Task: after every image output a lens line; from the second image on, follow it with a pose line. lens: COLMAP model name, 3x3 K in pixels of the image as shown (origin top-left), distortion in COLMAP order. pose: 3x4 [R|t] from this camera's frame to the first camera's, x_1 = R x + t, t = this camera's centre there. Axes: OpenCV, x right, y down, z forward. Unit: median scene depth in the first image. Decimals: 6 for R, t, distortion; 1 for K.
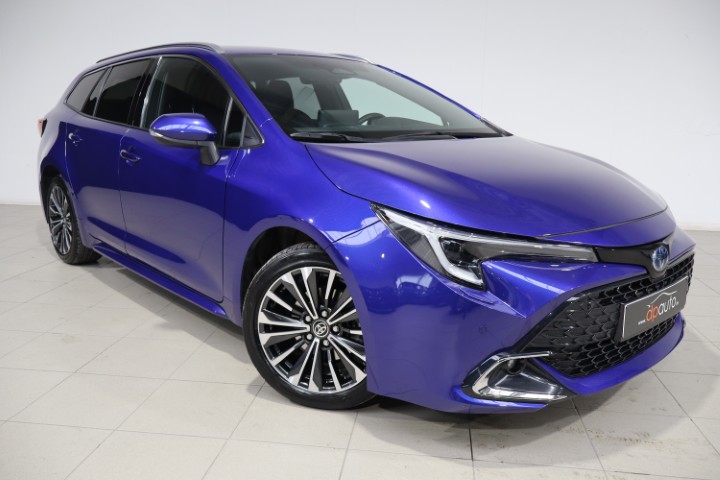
lens RADIAL K [[607.1, 0, 361.3], [0, 607.1, 241.2], [0, 0, 1]] dist [0.003299, -0.063236]
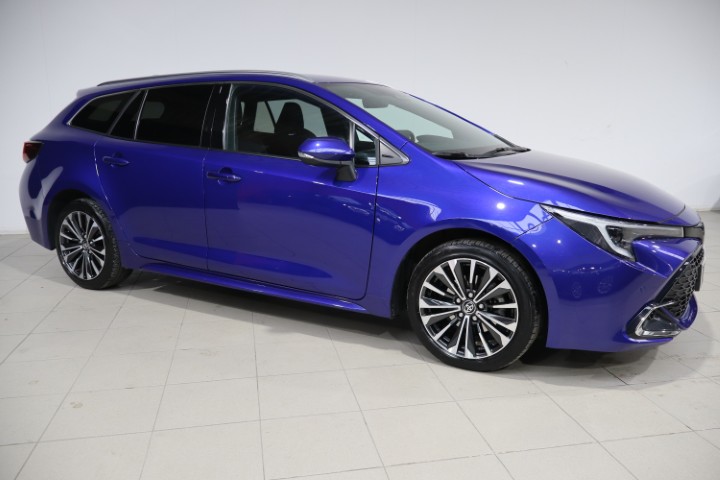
lens RADIAL K [[607.1, 0, 336.7], [0, 607.1, 250.6], [0, 0, 1]] dist [0.003299, -0.063236]
pose [[0.950137, -0.075152, 0.302641, -0.684705], [0.076078, 0.997064, 0.008748, -0.007088], [-0.302410, 0.014713, 0.953064, -0.096754]]
